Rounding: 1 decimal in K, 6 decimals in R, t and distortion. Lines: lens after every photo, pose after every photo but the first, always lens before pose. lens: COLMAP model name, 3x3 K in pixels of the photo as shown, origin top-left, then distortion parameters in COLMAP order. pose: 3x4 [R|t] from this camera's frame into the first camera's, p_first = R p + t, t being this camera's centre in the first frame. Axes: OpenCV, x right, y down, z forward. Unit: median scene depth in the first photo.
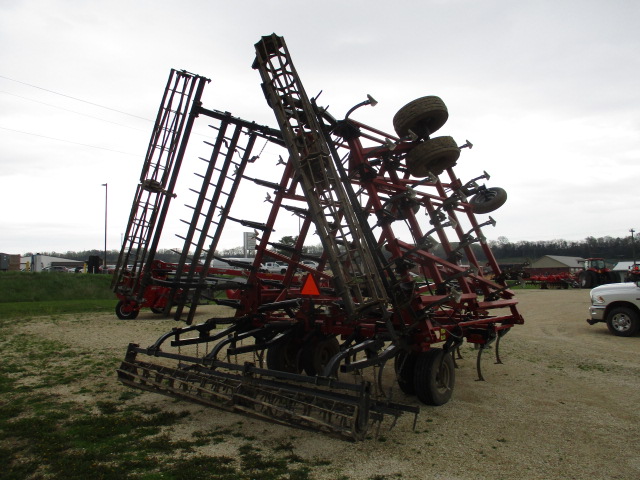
lens RADIAL K [[533.0, 0, 317.4], [0, 533.0, 230.0], [0, 0, 1]] dist [-0.028143, 0.007105]
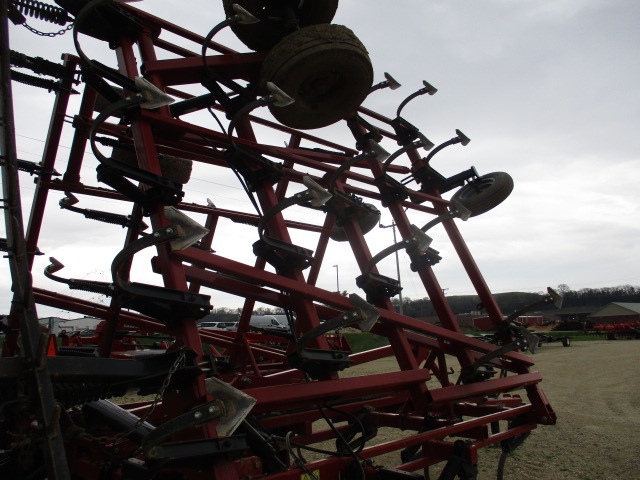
lens RADIAL K [[533.0, 0, 317.4], [0, 533.0, 230.0], [0, 0, 1]] dist [-0.028143, 0.007105]
pose [[0.994559, -0.048166, -0.092370, 0.220342], [0.038150, 0.993496, -0.107290, 0.041432], [0.096937, 0.103182, 0.989928, 0.467740]]
